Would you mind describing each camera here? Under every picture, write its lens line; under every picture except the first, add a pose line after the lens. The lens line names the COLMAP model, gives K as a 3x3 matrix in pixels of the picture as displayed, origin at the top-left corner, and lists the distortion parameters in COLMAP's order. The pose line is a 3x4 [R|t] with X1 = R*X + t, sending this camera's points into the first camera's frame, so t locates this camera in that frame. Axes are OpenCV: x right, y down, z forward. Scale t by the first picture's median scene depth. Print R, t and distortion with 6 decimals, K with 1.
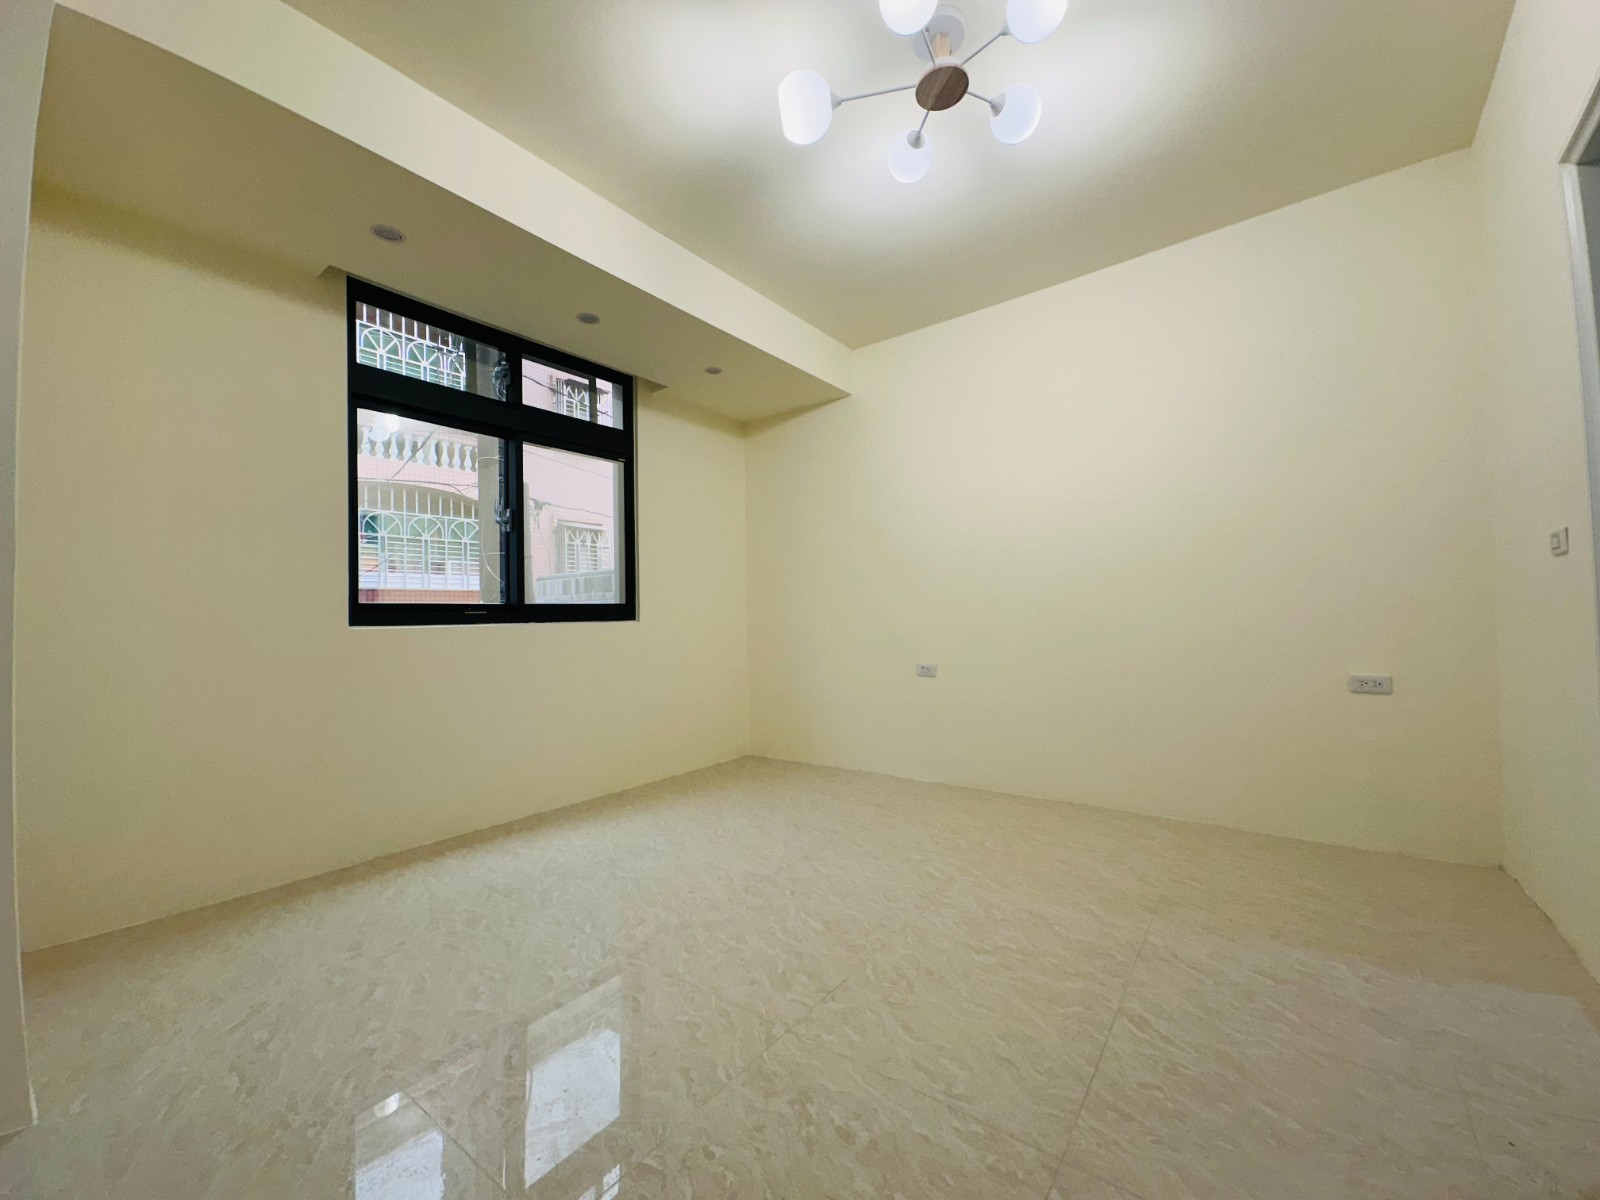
lens RADIAL K [[647.4, 0, 794.7], [0, 647.4, 597.8], [0, 0, 1]] dist [-0.004789, -0.000056]
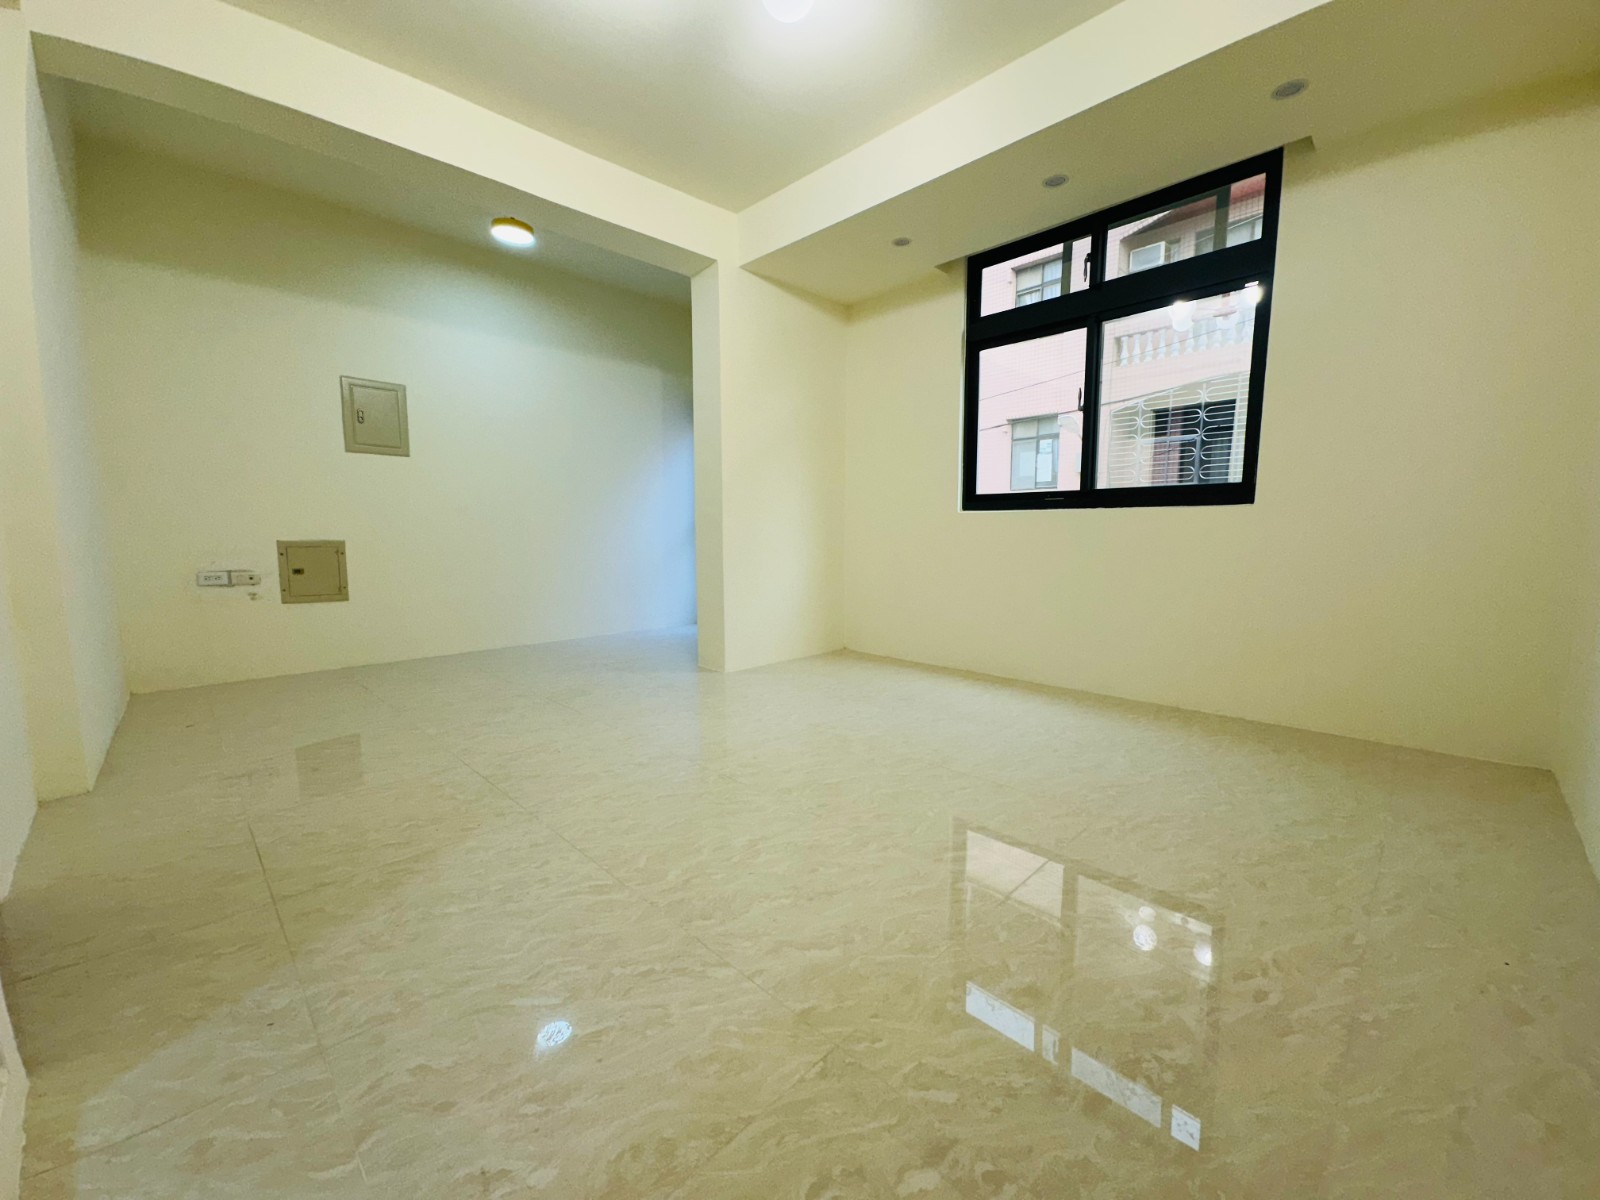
lens RADIAL K [[647.4, 0, 798.9], [0, 647.4, 603.2], [0, 0, 1]] dist [-0.004789, -0.000056]
pose [[-0.156830, 0.136785, -0.978107, 0.776357], [0.042020, 0.990390, 0.131765, 0.038593], [0.986731, -0.020436, -0.161071, 0.801300]]
